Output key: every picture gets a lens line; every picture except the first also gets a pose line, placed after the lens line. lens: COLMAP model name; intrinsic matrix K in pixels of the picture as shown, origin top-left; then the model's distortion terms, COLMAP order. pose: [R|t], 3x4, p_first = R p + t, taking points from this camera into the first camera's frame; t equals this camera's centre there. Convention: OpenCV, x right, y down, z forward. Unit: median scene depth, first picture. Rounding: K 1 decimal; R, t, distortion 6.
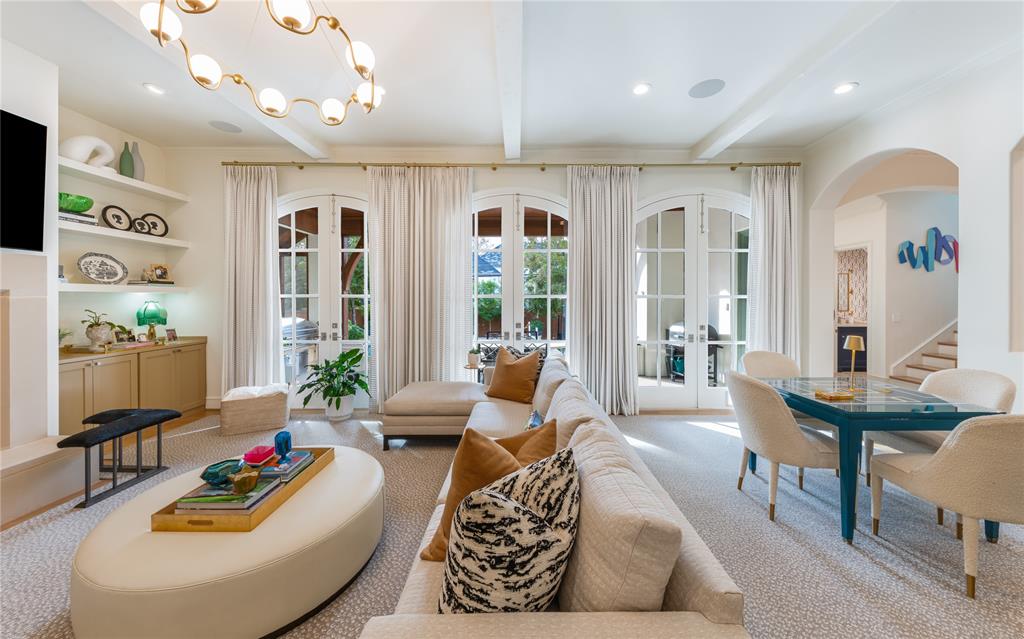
lens RADIAL K [[367.1, 0, 527.6], [0, 367.1, 302.0], [0, 0, 1]] dist [0.000728, -0.001992]
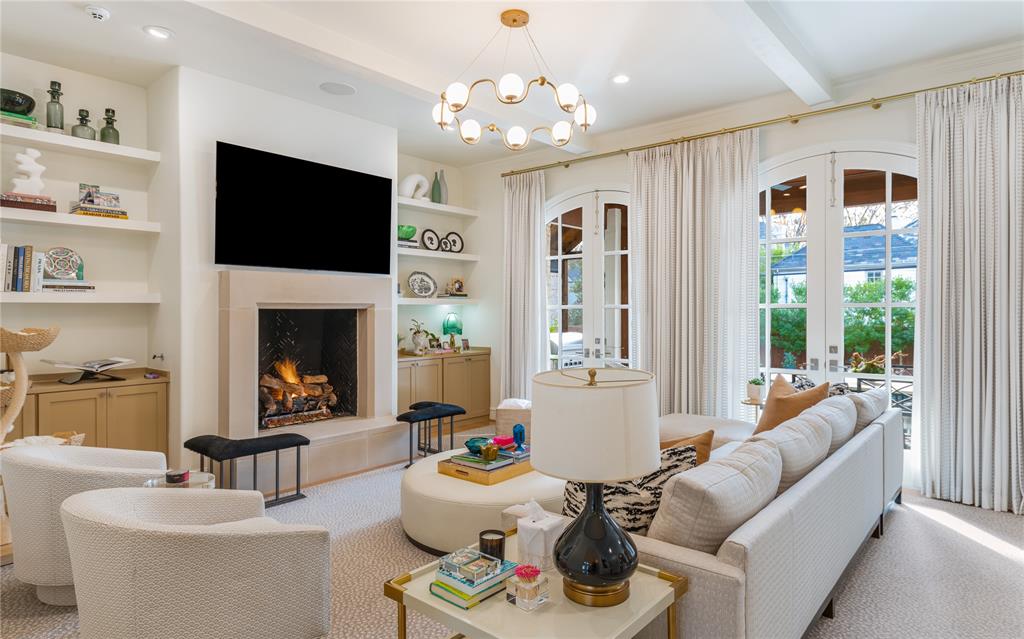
lens RADIAL K [[582.7, 0, 512.5], [0, 582.7, 316.2], [0, 0, 1]] dist [-0.003425, -0.001613]
pose [[0.754967, 0.004315, -0.655748, 0.267895], [-0.003677, 0.999990, 0.002346, 0.004071], [0.655752, 0.000640, 0.754976, -0.206999]]
